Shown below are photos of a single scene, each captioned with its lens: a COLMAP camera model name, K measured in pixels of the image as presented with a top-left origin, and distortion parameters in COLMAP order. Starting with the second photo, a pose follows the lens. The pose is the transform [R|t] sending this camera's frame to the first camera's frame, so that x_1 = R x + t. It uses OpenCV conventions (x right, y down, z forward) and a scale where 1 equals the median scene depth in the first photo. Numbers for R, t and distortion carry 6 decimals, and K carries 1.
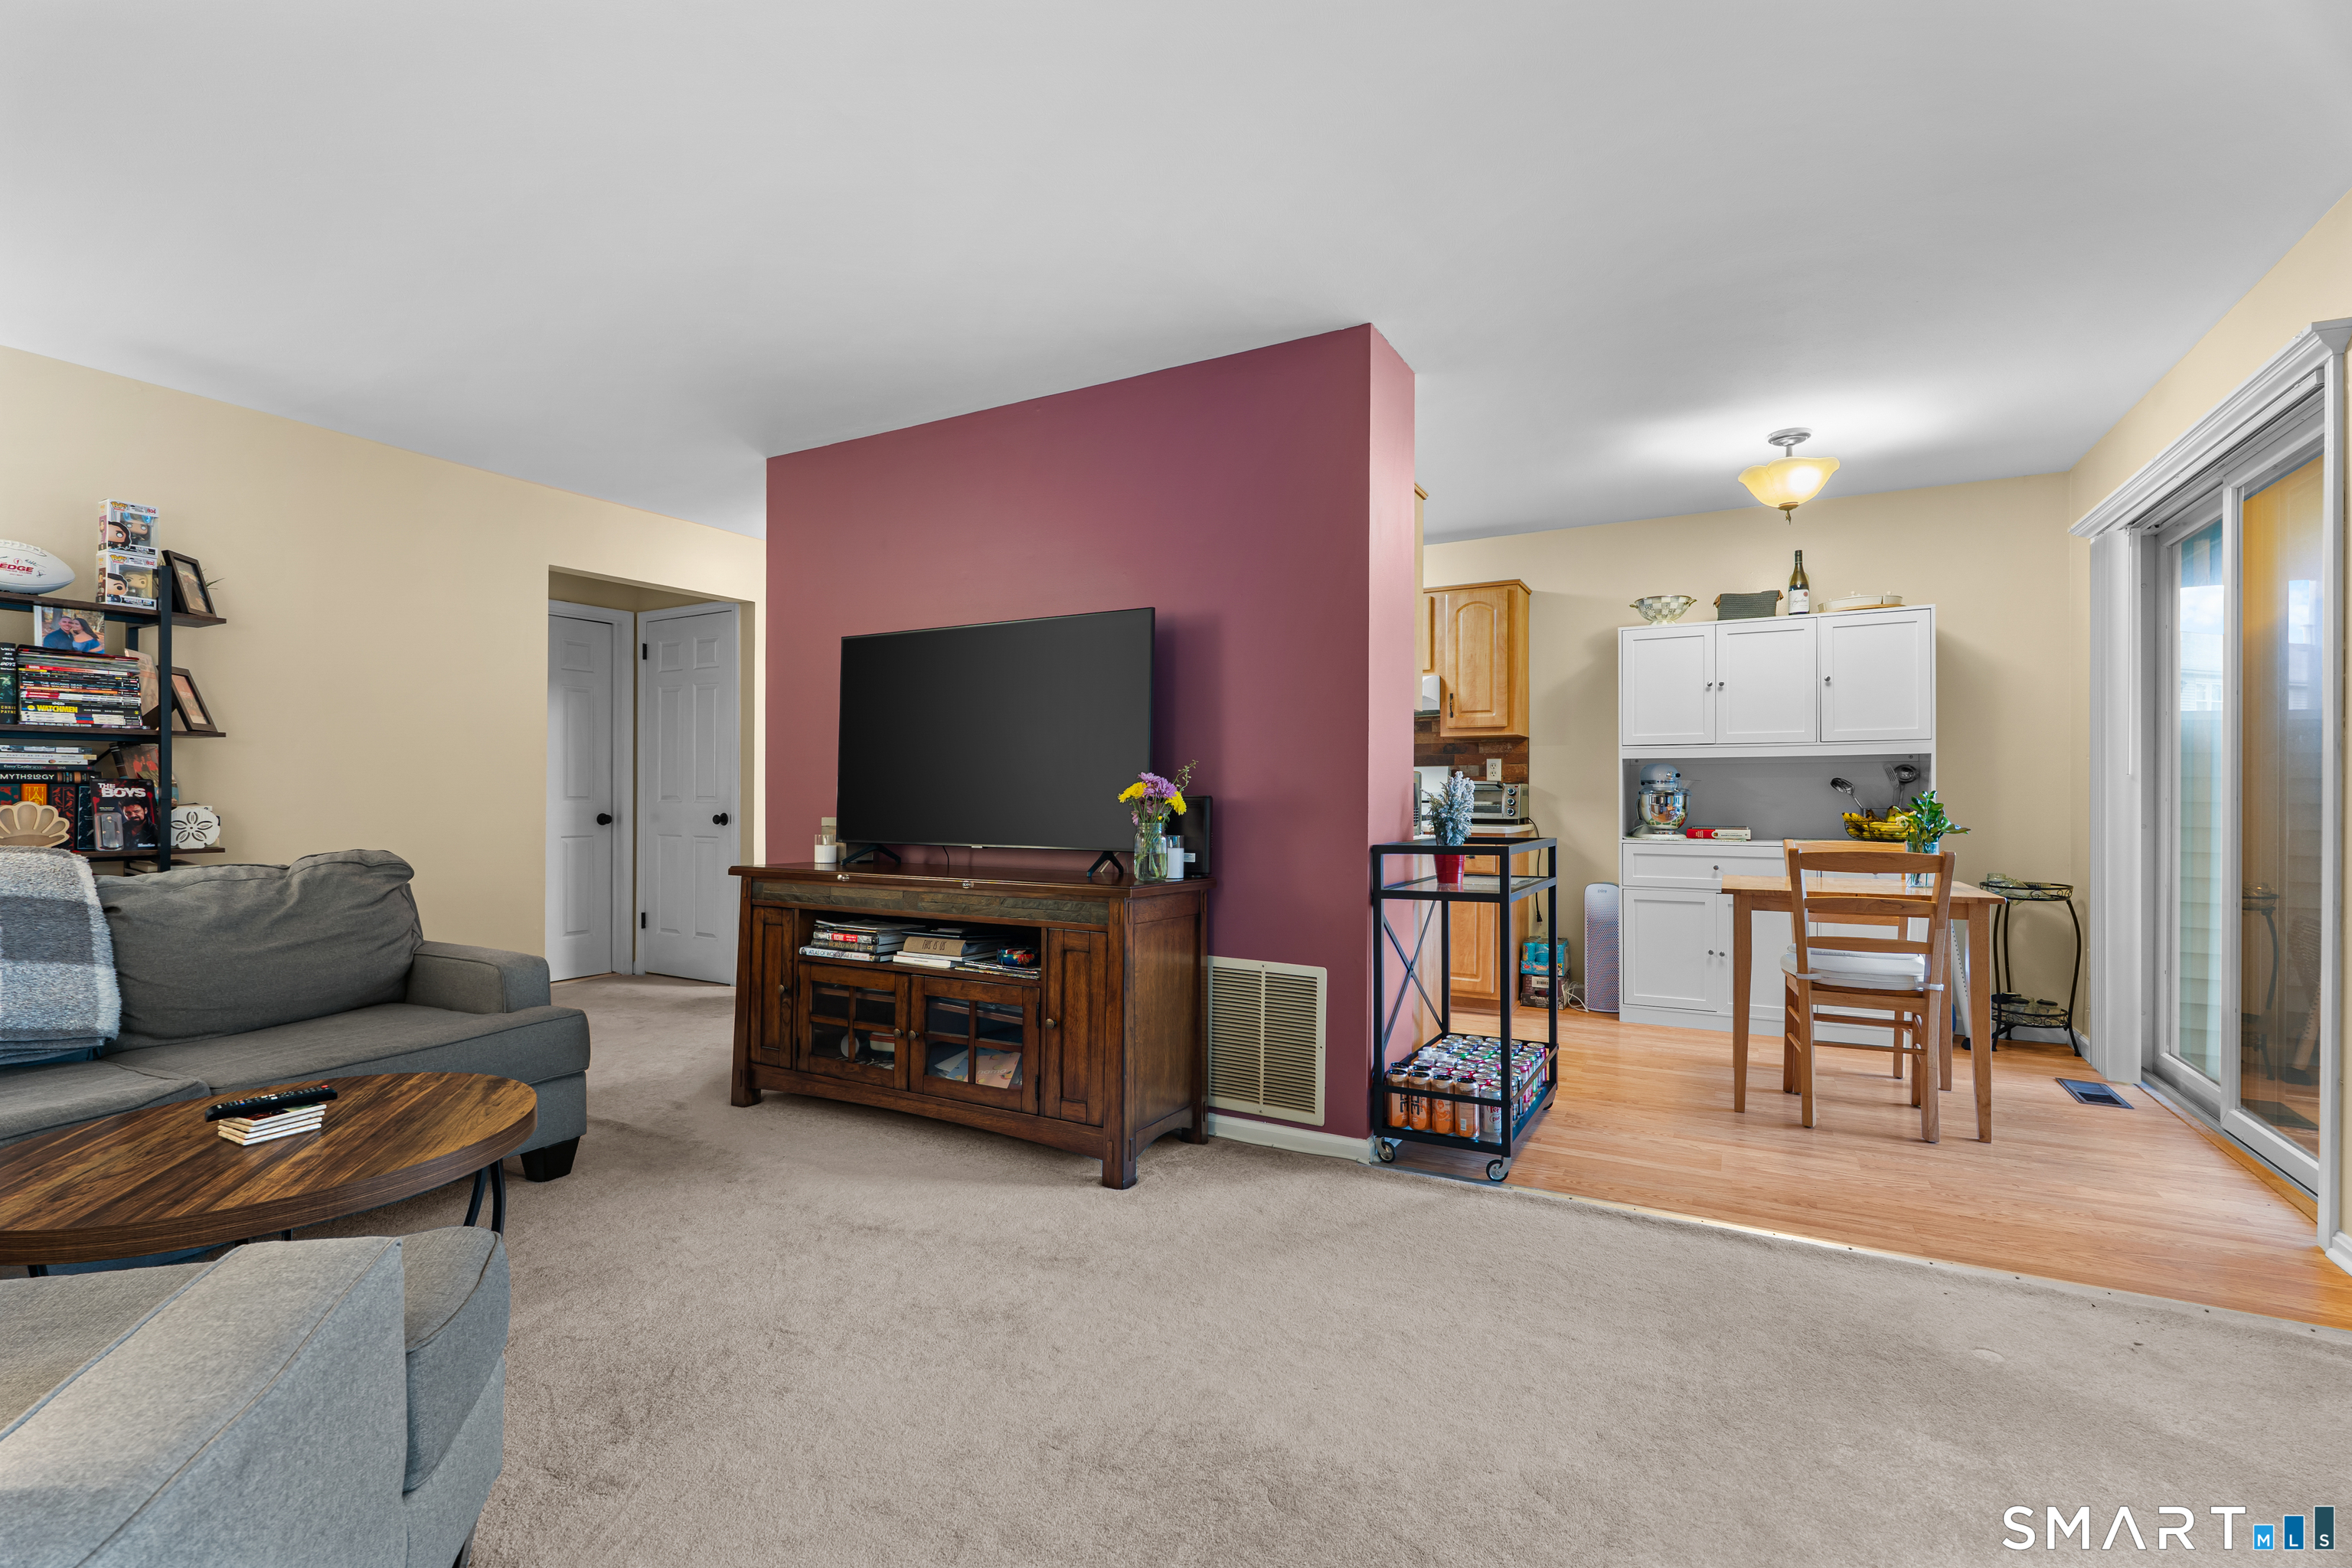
lens RADIAL K [[1046.5, 0, 1166.6], [0, 1046.5, 791.8], [0, 0, 1]] dist [-0.000323, -0.000092]
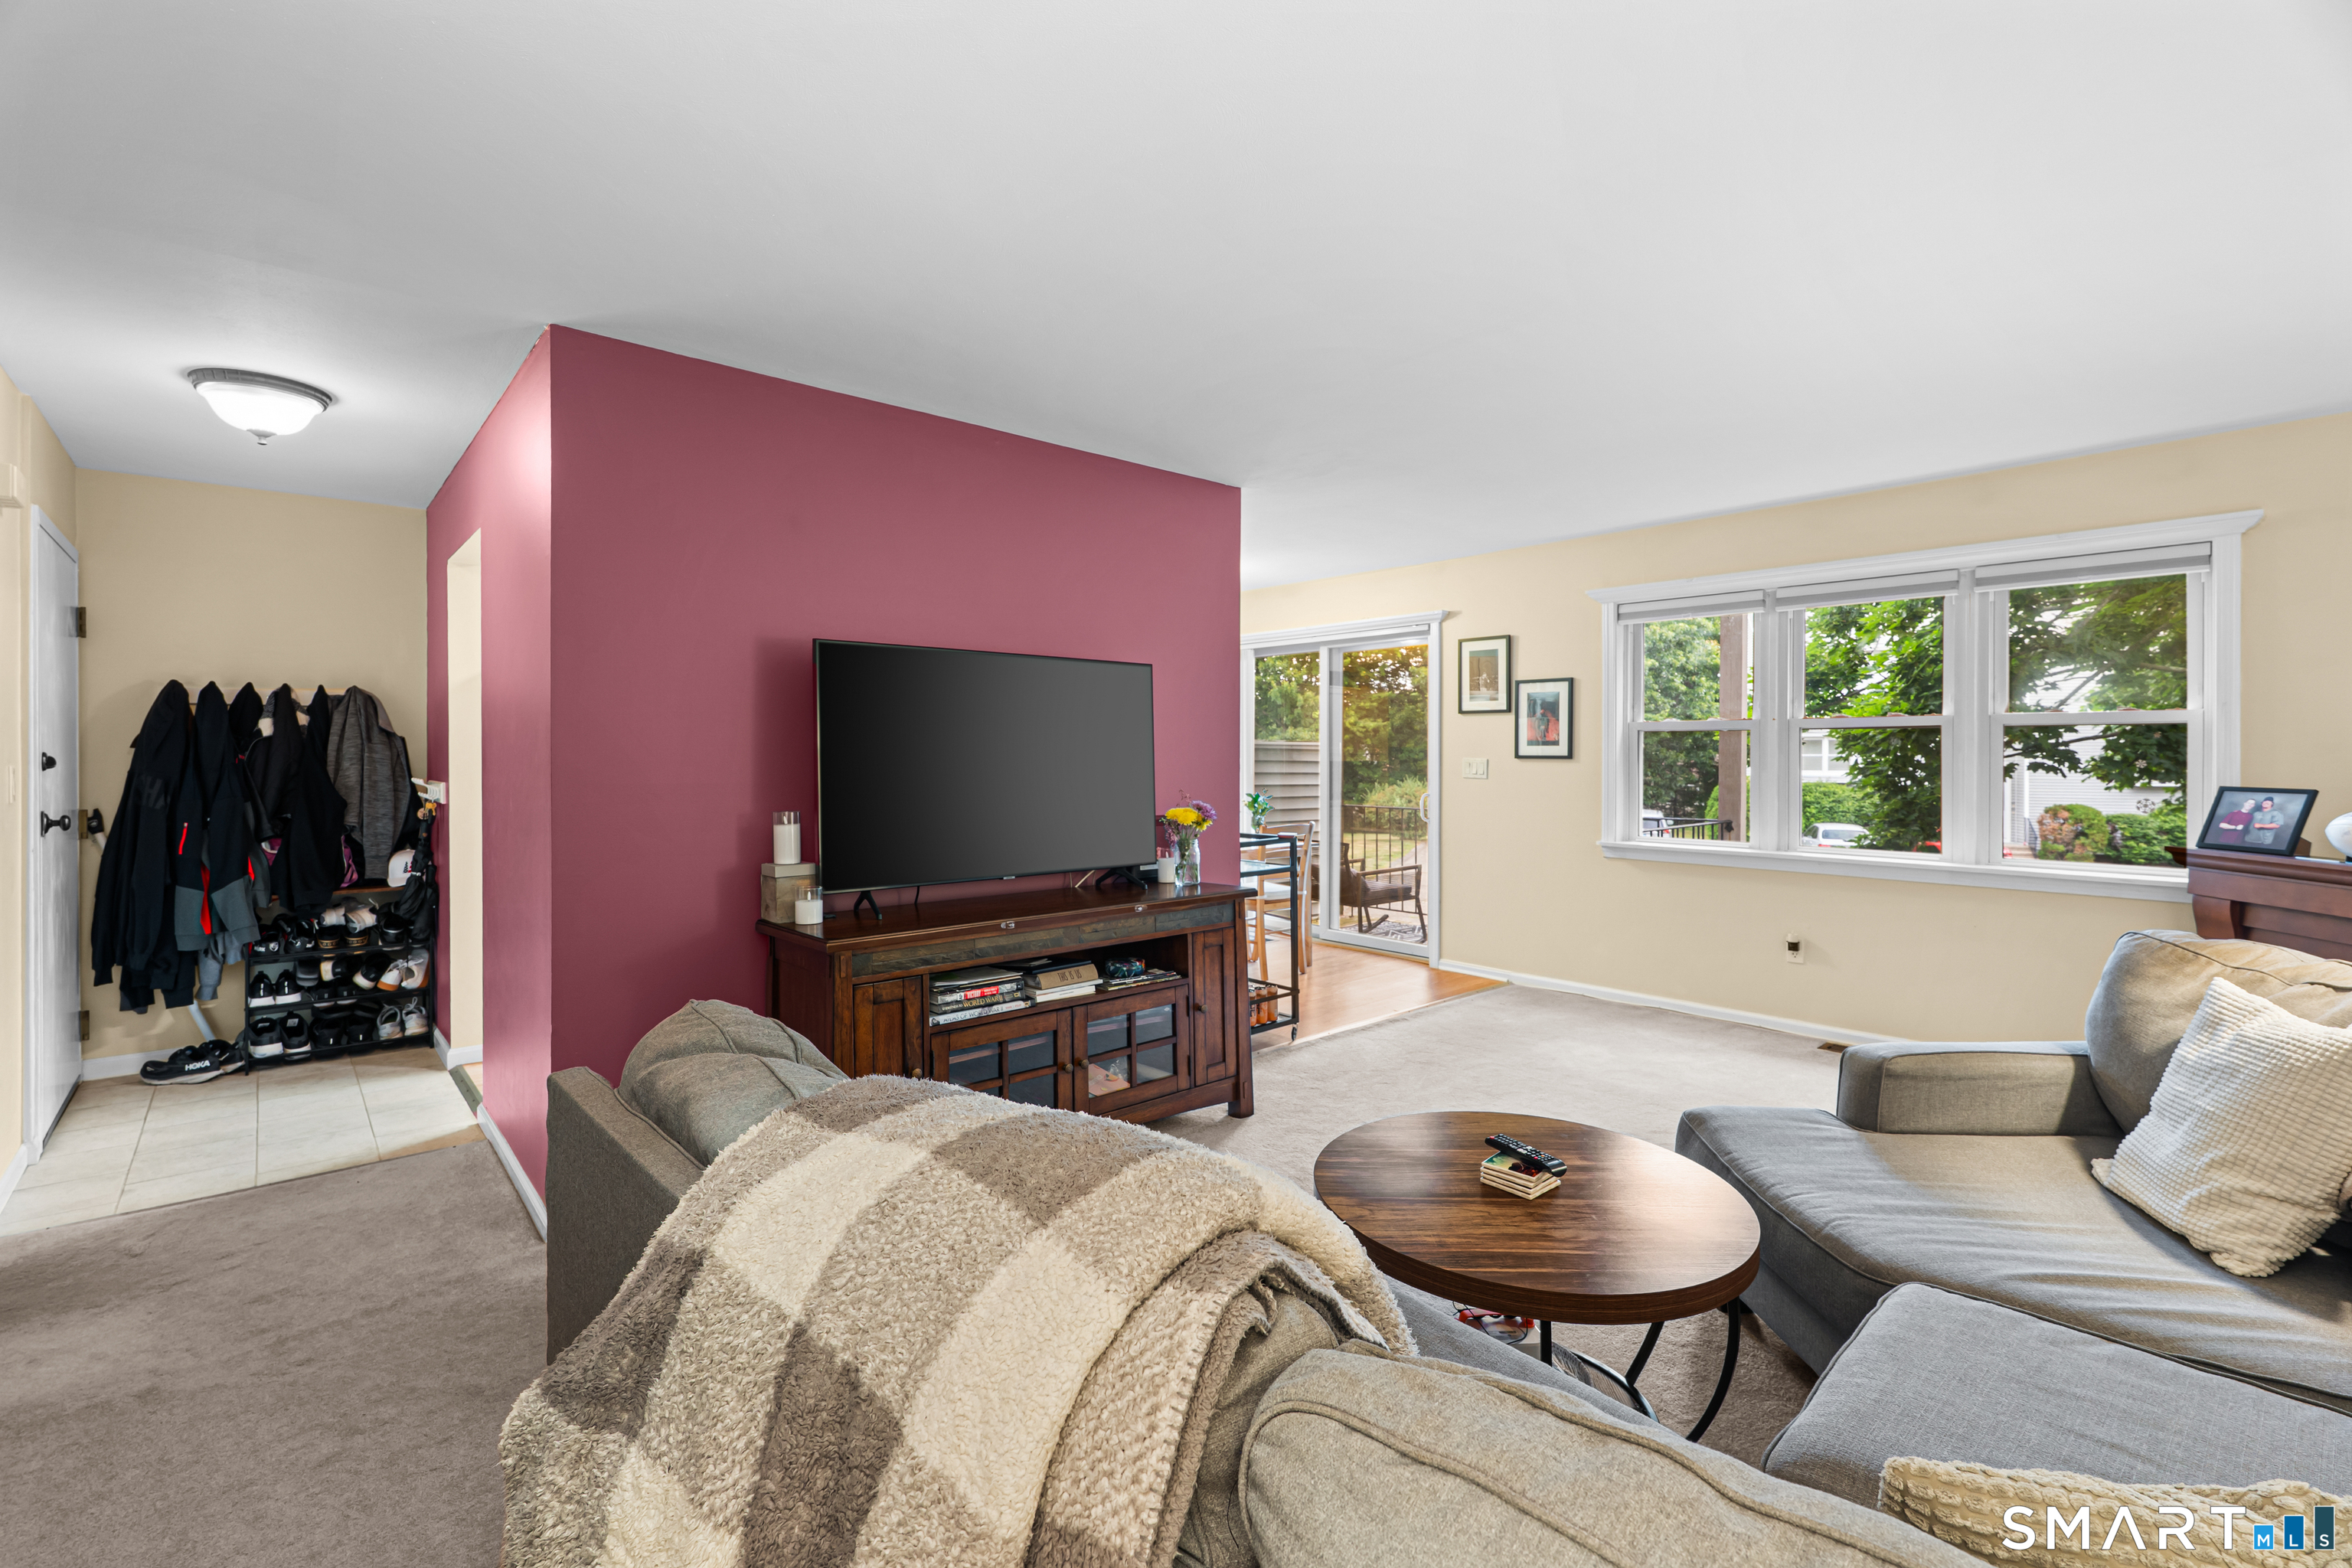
lens RADIAL K [[1046.5, 0, 1166.6], [0, 1046.5, 791.8], [0, 0, 1]] dist [-0.000323, -0.000092]
pose [[0.337275, -0.032324, 0.940851, -1.140700], [0.004162, 0.999452, 0.032846, -0.066539], [-0.941397, -0.007162, 0.337224, 0.560519]]
